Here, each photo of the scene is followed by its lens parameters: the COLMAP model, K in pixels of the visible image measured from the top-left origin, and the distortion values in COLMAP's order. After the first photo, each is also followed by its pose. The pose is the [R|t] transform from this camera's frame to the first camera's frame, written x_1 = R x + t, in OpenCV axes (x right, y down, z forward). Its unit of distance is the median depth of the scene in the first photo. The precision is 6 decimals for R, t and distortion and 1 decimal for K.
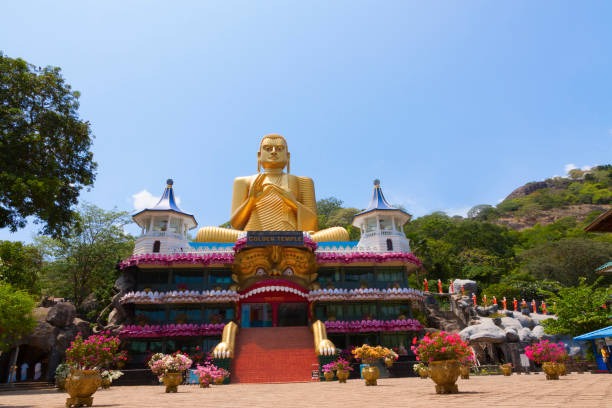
lens RADIAL K [[400.0, 0, 306.0], [0, 400.0, 204.0], [0, 0, 1]] dist [0.006227, 0.001724]
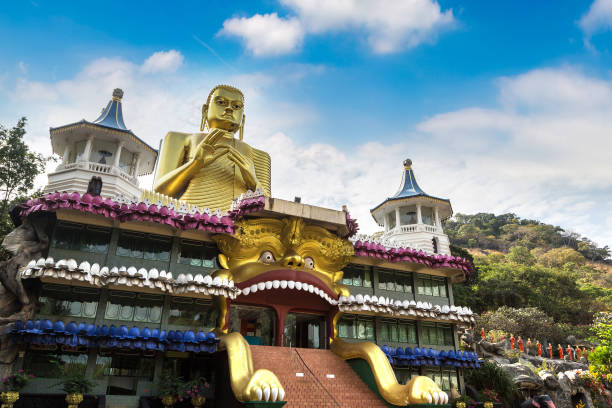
lens RADIAL K [[438.3, 0, 306.0], [0, 438.3, 204.0], [0, 0, 1]] dist [-0.004882, -0.003267]
pose [[0.941995, 0.175970, 0.285797, -0.275153], [-0.168693, 0.984395, -0.050091, 0.115304], [-0.290152, -0.001026, 0.956980, 0.331819]]
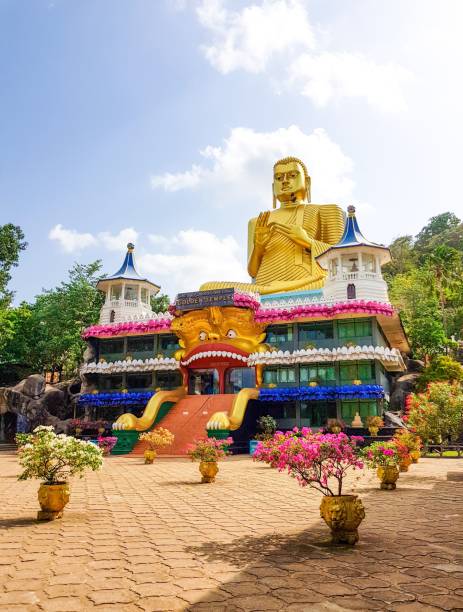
lens RADIAL K [[484.0, 0, 249.9], [0, 484.0, 306.6], [0, 0, 1]] dist [-0.000383, 0.001069]
pose [[0.904347, -0.081381, -0.418967, 0.460489], [0.144098, 0.982230, 0.120249, -0.012700], [0.401736, -0.169119, 0.900004, 0.065980]]
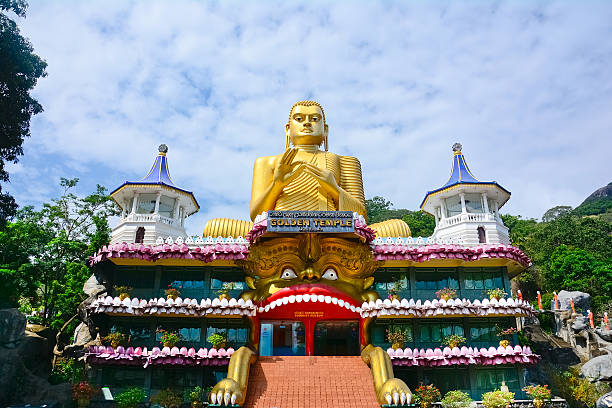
lens RADIAL K [[466.7, 0, 308.7], [0, 466.7, 211.7], [0, 0, 1]] dist [-0.147340, 0.120496]
pose [[0.997161, 0.000452, -0.075296, -0.022264], [-0.000363, 0.999999, 0.001195, 0.067934], [0.075297, -0.001164, 0.997161, 0.240655]]
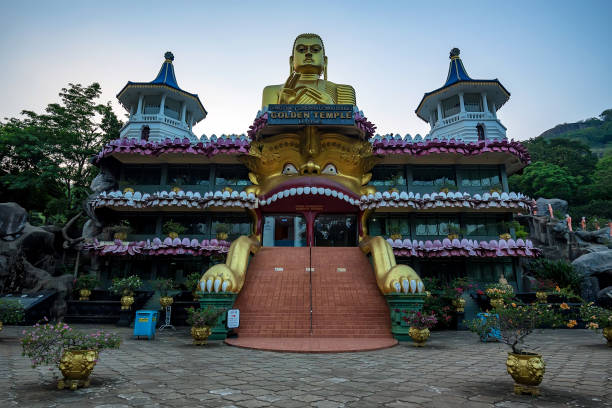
lens RADIAL K [[348.4, 0, 306.0], [0, 348.4, 204.0], [0, 0, 1]] dist [-0.004334, -0.001282]
pose [[0.996058, 0.012280, -0.087850, -0.032689], [0.000864, 0.988981, 0.148037, 0.144586], [0.088700, -0.147530, 0.985072, 0.414786]]
